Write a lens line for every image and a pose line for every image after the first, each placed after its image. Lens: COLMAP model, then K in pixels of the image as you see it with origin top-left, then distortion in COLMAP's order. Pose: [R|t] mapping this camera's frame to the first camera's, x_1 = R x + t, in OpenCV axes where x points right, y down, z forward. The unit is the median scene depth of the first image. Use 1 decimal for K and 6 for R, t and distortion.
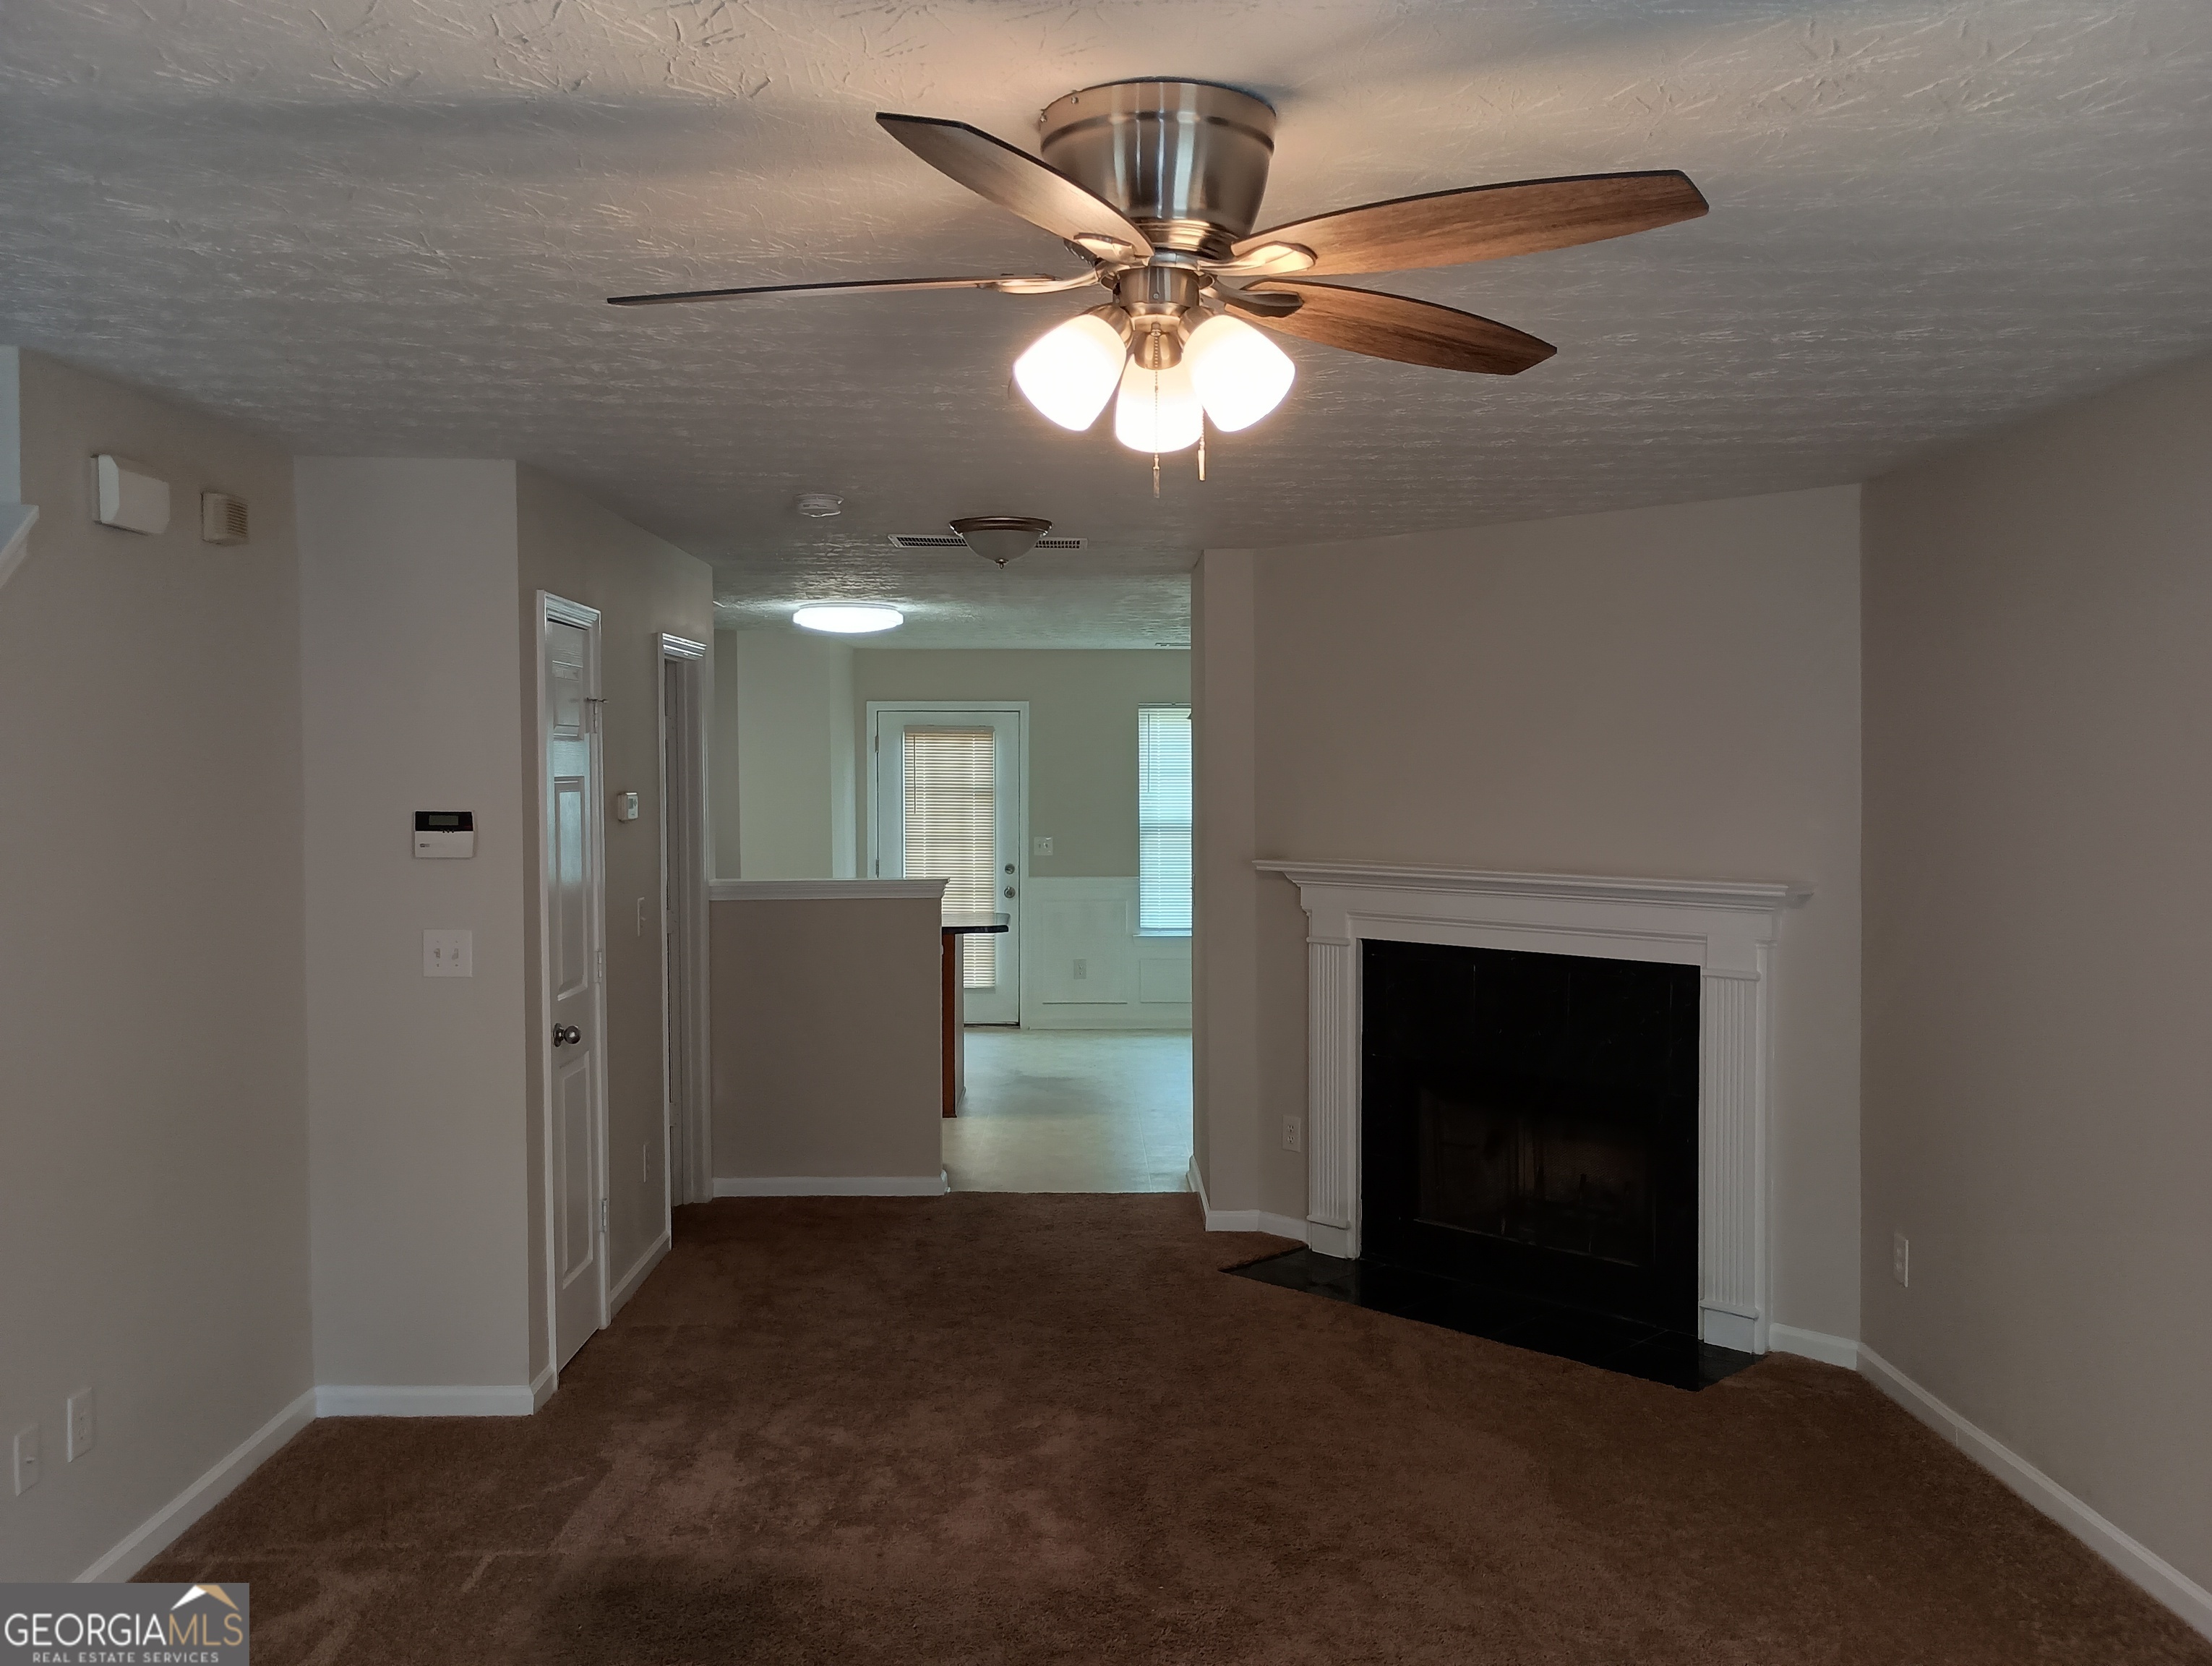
lens RADIAL K [[1826.1, 0, 1106.0], [0, 1826.1, 833.0], [0, 0, 1]] dist [0.055515, 0.002719]
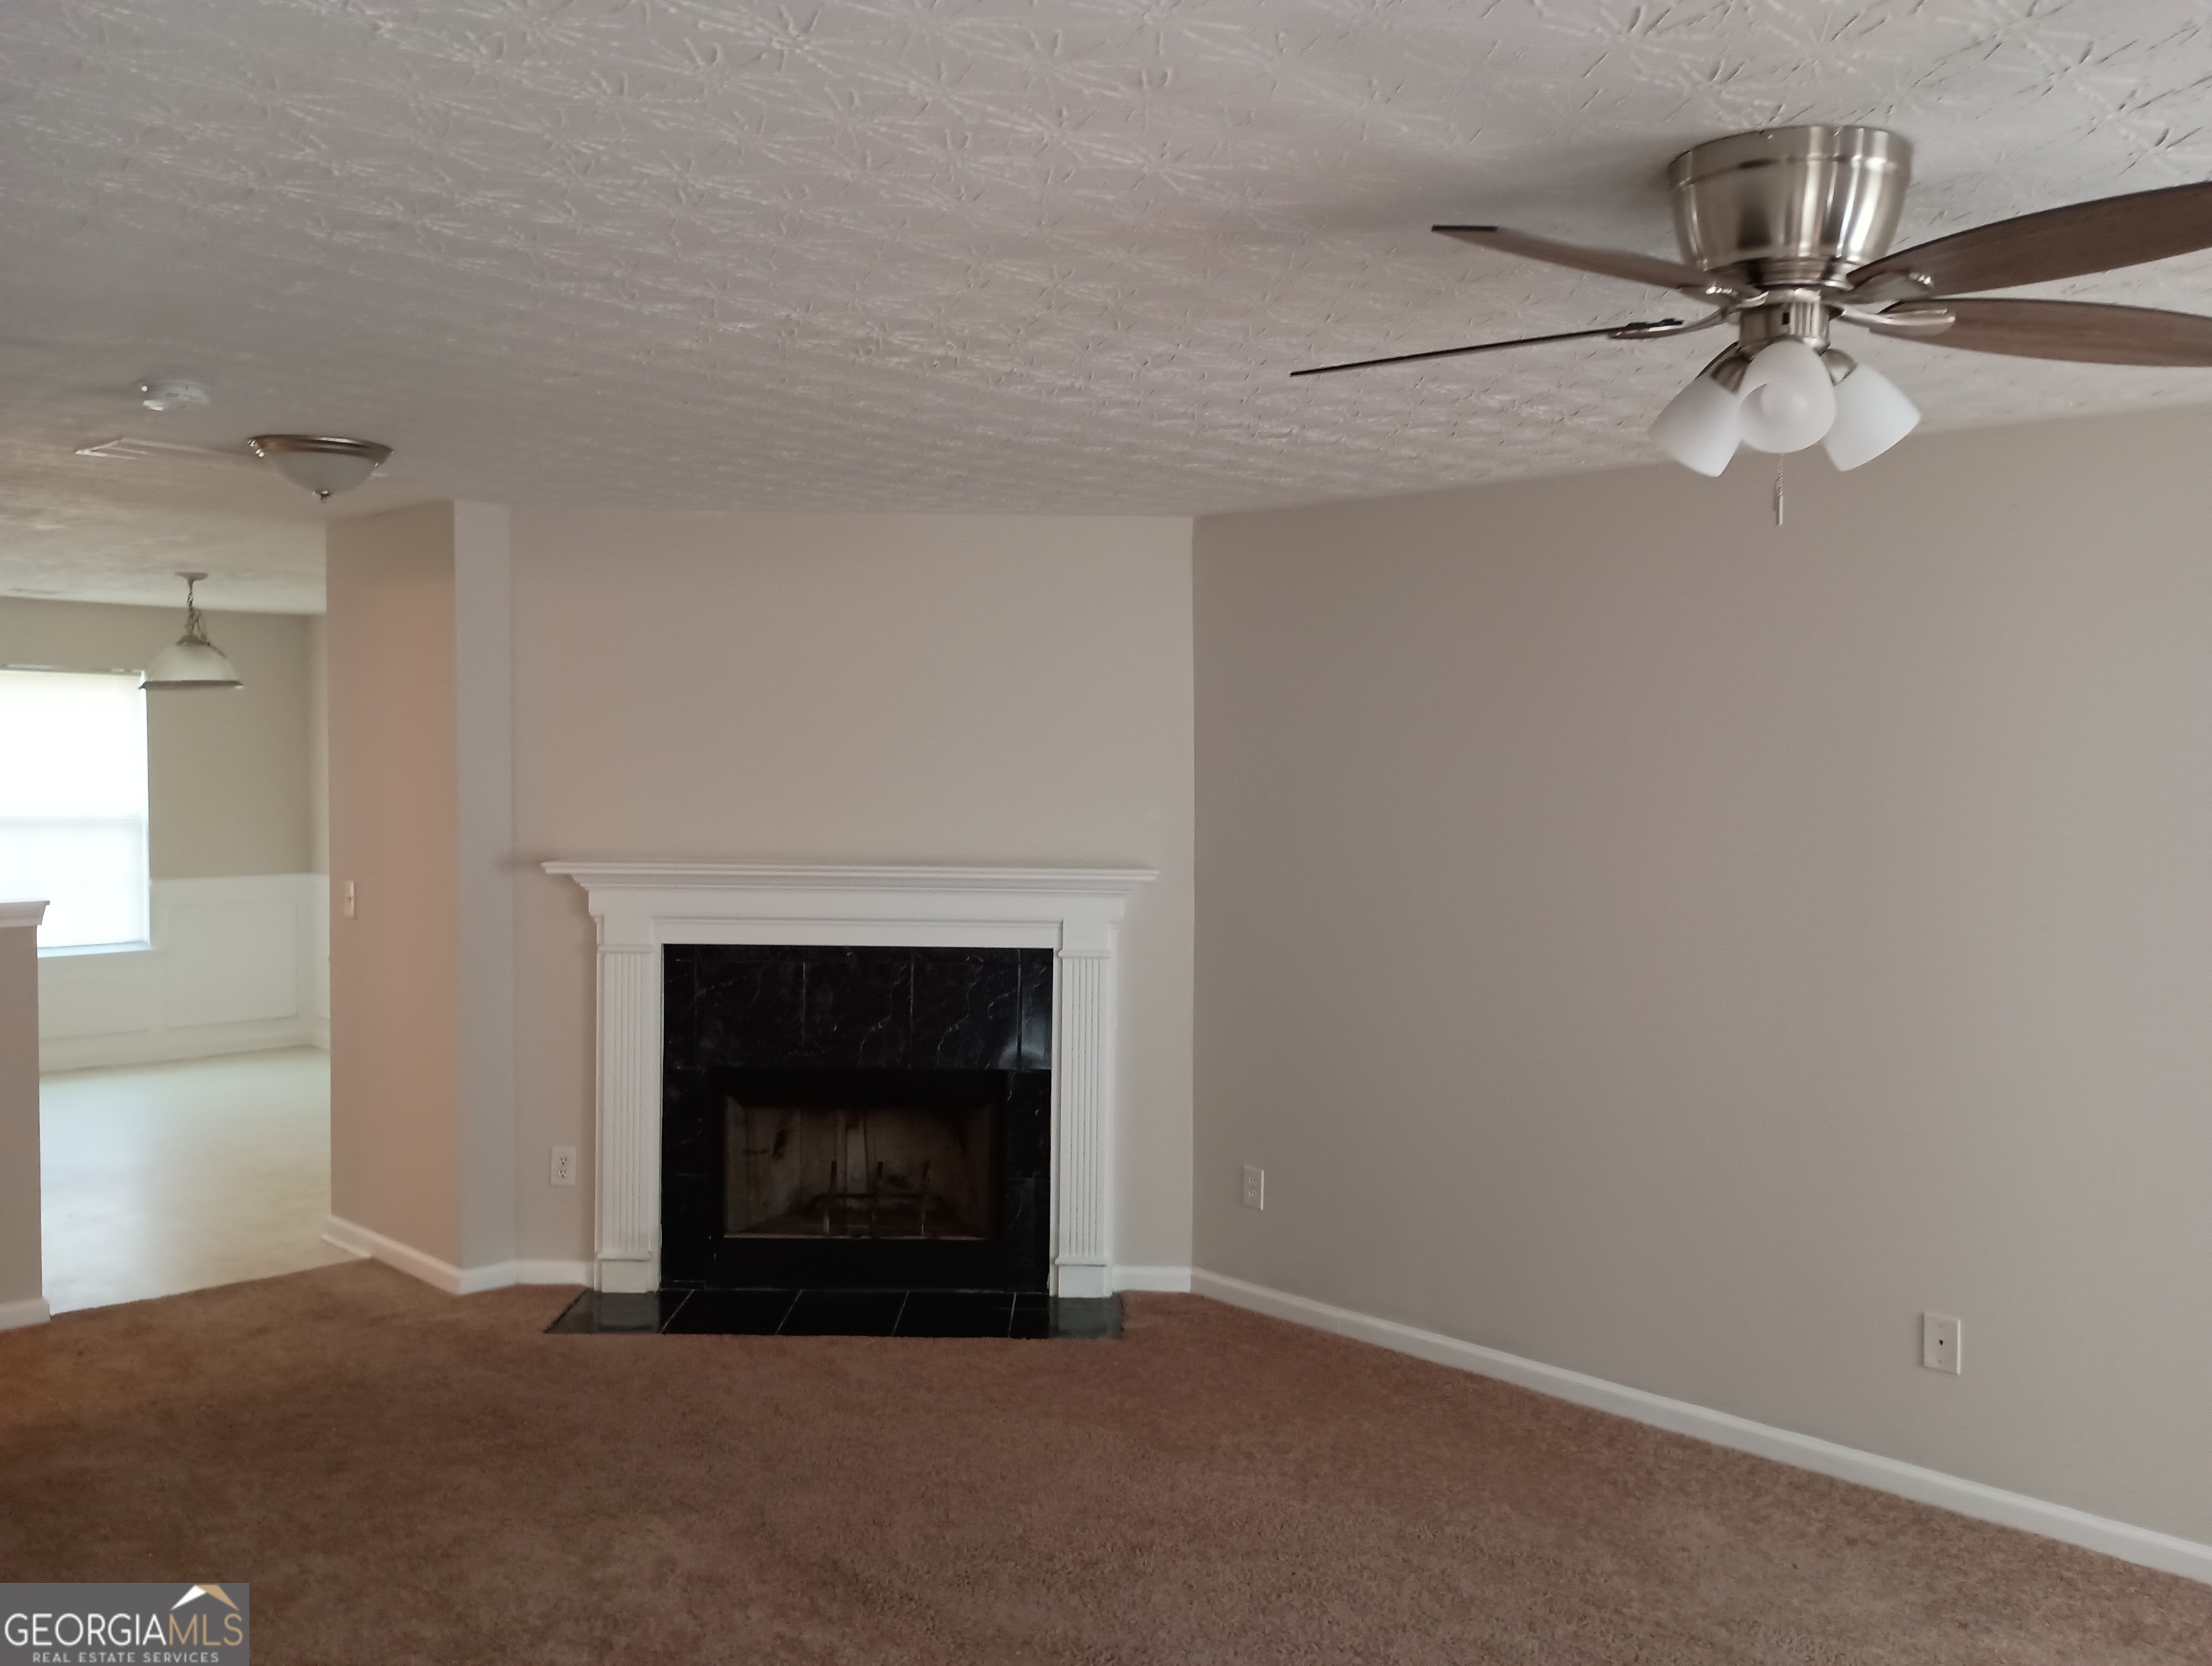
lens RADIAL K [[1826.1, 0, 1106.0], [0, 1826.1, 833.0], [0, 0, 1]] dist [0.055515, 0.002719]
pose [[0.729627, -0.020033, 0.683552, -0.331111], [0.013030, 0.999797, 0.015393, -0.009736], [-0.683722, -0.002325, 0.729739, 0.171774]]
